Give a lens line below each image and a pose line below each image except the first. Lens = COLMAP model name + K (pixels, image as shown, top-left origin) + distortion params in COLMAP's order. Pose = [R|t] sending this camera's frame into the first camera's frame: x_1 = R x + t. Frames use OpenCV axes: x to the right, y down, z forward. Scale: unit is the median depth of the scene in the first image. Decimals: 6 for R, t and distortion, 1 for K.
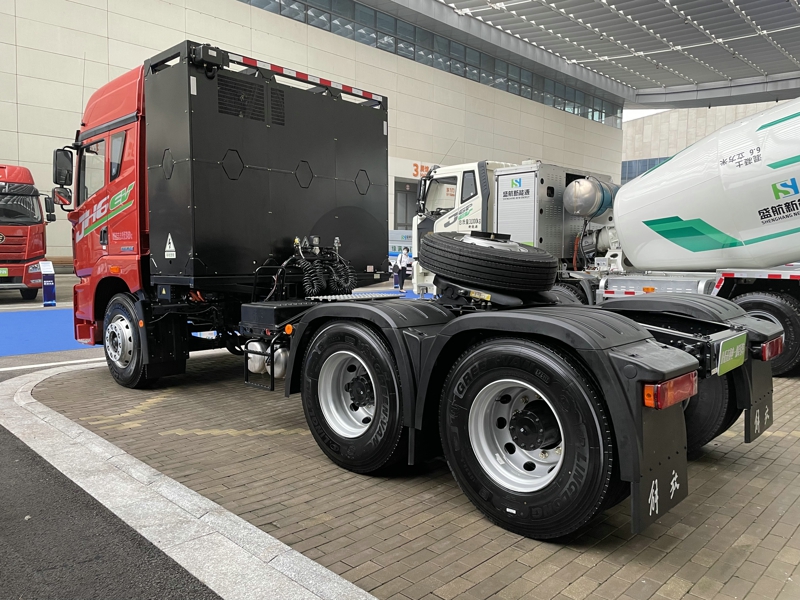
lens RADIAL K [[613.7, 0, 402.5], [0, 613.7, 276.4], [0, 0, 1]] dist [0.008507, 0.002335]
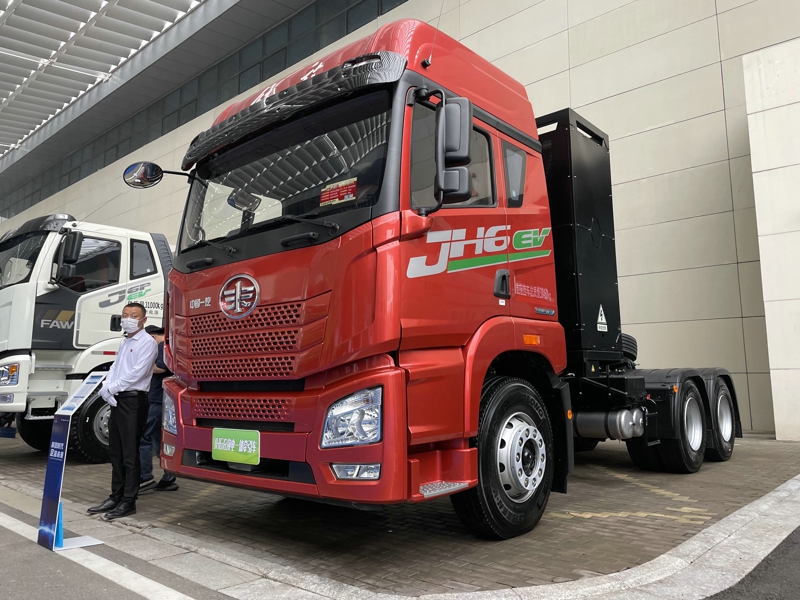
lens RADIAL K [[613.7, 0, 402.5], [0, 613.7, 276.4], [0, 0, 1]] dist [0.008507, 0.002335]
pose [[-0.044347, 0.160505, 0.986038, -0.834720], [0.040017, 0.986502, -0.158781, 0.015608], [-0.998214, 0.032417, -0.050171, 0.867386]]
